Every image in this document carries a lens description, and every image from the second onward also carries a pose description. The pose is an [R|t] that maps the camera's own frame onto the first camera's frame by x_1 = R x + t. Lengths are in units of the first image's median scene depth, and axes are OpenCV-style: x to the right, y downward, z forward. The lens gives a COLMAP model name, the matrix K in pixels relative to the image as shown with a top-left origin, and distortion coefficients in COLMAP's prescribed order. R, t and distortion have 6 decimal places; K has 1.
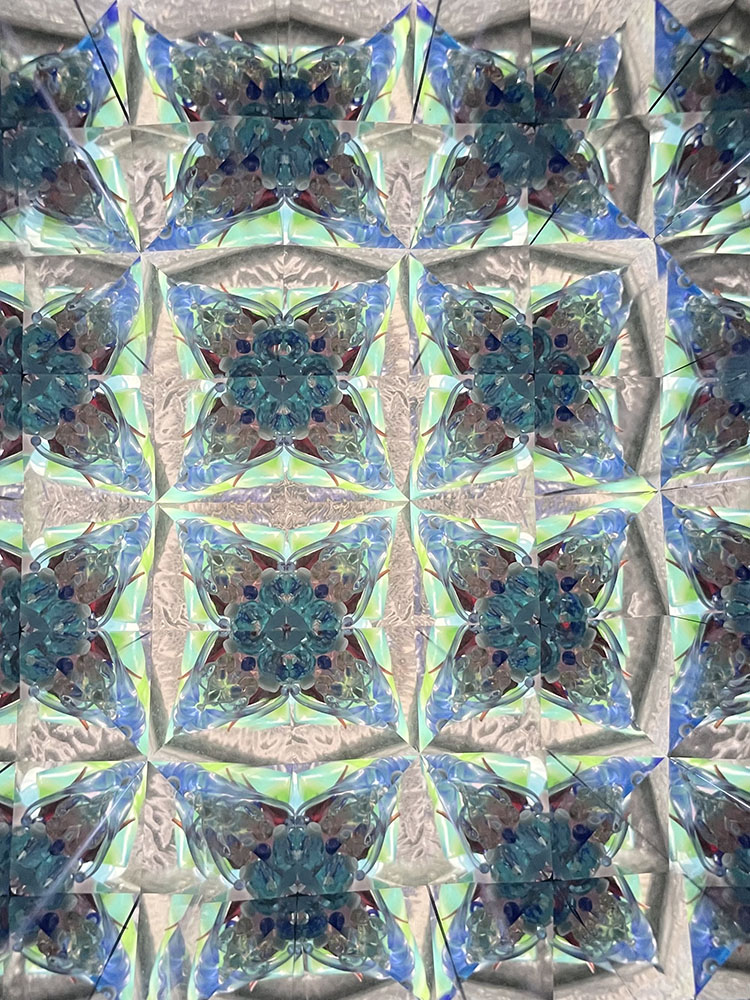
lens RADIAL K [[764.5, 0, 366.0], [0, 764.5, 512.8], [0, 0, 1]] dist [0.064121, -0.022429]
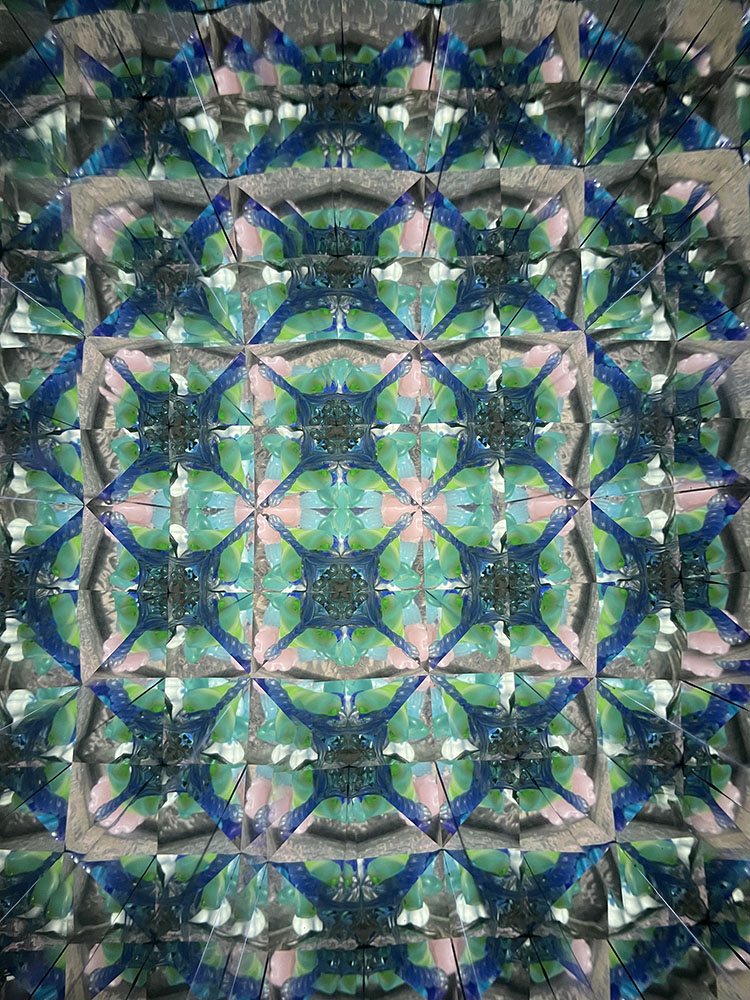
lens RADIAL K [[764.5, 0, 371.2], [0, 764.5, 505.6], [0, 0, 1]] dist [0.064121, -0.022429]
pose [[0.999500, -0.005373, -0.031171, 0.004647], [0.004795, 0.999816, -0.018576, 0.009574], [0.031265, 0.018418, 0.999341, -0.498828]]
